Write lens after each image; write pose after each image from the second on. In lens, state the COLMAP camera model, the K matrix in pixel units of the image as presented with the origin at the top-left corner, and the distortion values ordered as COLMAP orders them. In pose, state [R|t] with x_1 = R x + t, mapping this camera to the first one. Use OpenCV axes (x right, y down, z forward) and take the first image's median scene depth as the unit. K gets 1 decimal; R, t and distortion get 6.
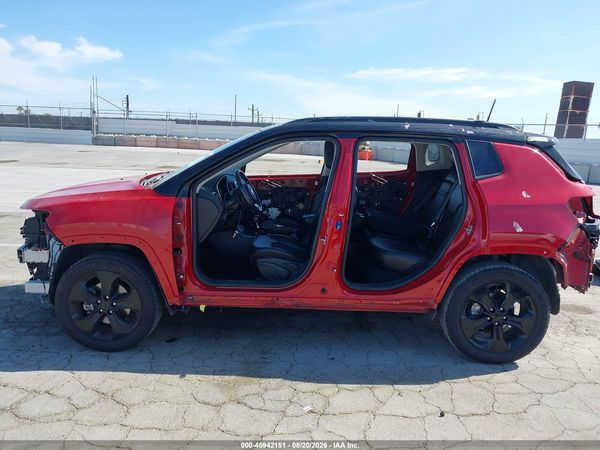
lens RADIAL K [[473.9, 0, 301.7], [0, 473.9, 224.3], [0, 0, 1]] dist [0.016849, -0.022710]
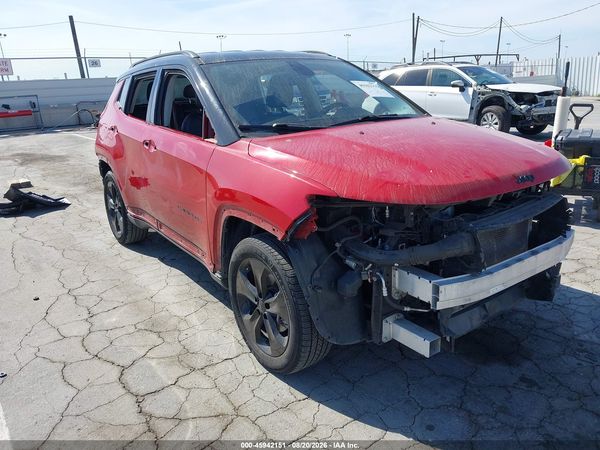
lens RADIAL K [[473.9, 0, 300.5], [0, 473.9, 224.8], [0, 0, 1]] dist [0.016849, -0.022710]
pose [[-0.603622, -0.230804, 0.763131, -0.266777], [0.169729, 0.898038, 0.405858, -0.090338], [-0.778994, 0.374510, -0.502902, 0.499277]]
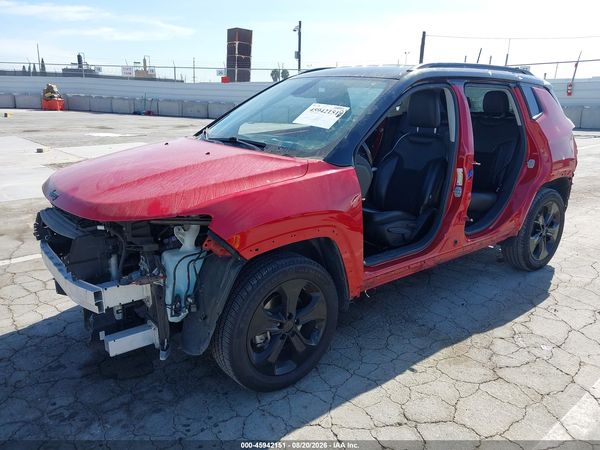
lens RADIAL K [[473.9, 0, 302.9], [0, 473.9, 222.9], [0, 0, 1]] dist [0.016849, -0.022710]
pose [[0.769549, -0.196086, 0.607737, -0.223932], [0.129468, 0.979833, 0.152204, -0.025993], [-0.625326, -0.038447, 0.779416, 0.117413]]
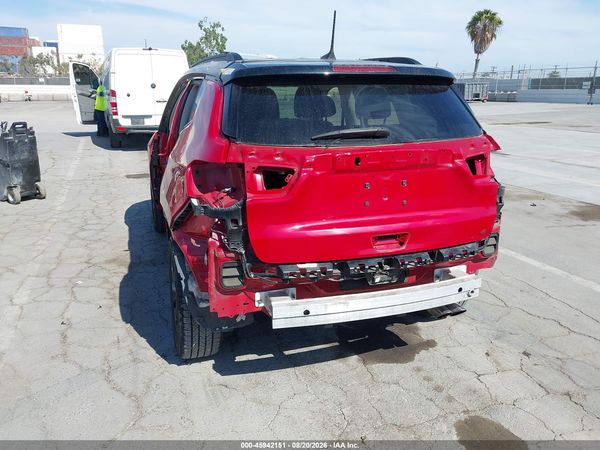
lens RADIAL K [[473.9, 0, 299.9], [0, 473.9, 224.3], [0, 0, 1]] dist [0.016849, -0.022710]
pose [[0.344145, 0.223049, -0.912038, 0.332338], [-0.158342, 0.971247, 0.177781, -0.029543], [0.925468, 0.083232, 0.369568, 0.241195]]
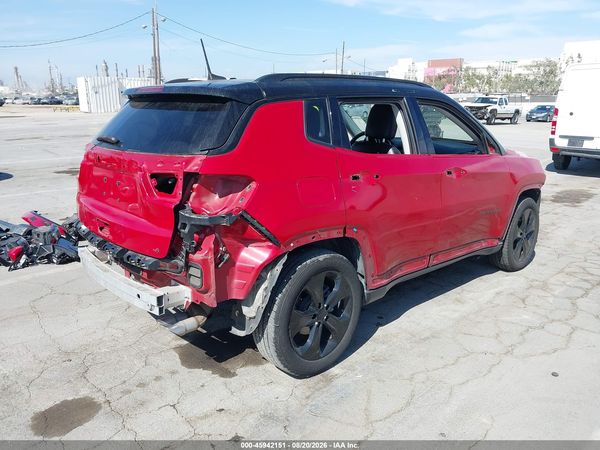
lens RADIAL K [[473.9, 0, 299.9], [0, 473.9, 224.4], [0, 0, 1]] dist [0.016849, -0.022710]
pose [[-0.709952, 0.132460, -0.691681, 0.272067], [-0.160703, 0.925769, 0.342236, -0.087961], [0.685670, 0.354126, -0.635965, 0.538332]]
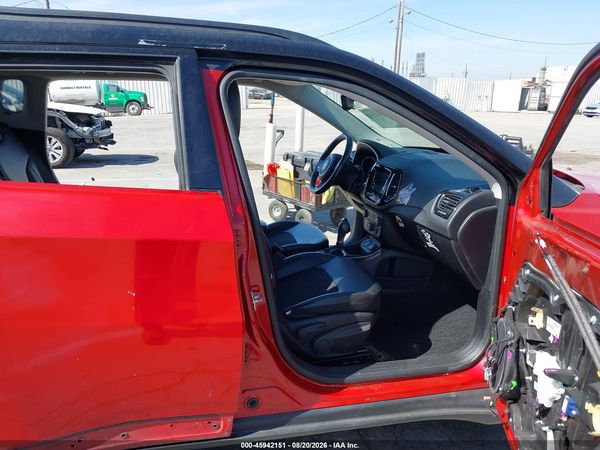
lens RADIAL K [[473.9, 0, 302.4], [0, 473.9, 224.4], [0, 0, 1]] dist [0.016849, -0.022710]
pose [[-0.963146, 0.010748, -0.268766, 0.037957], [-0.106073, 0.903049, 0.416235, -0.086963], [0.247182, 0.429404, -0.868627, 0.510856]]
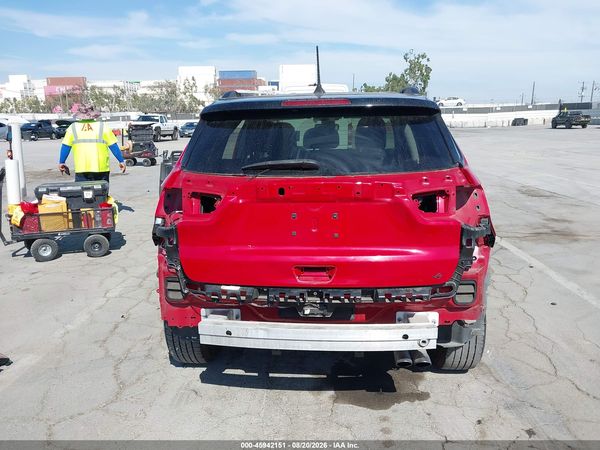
lens RADIAL K [[473.9, 0, 300.0], [0, 473.9, 223.8], [0, 0, 1]] dist [0.016849, -0.022710]
pose [[-0.056684, 0.177462, -0.982494, 0.352120], [-0.164472, 0.968971, 0.184509, -0.046111], [0.984752, 0.172051, -0.025737, 0.333265]]
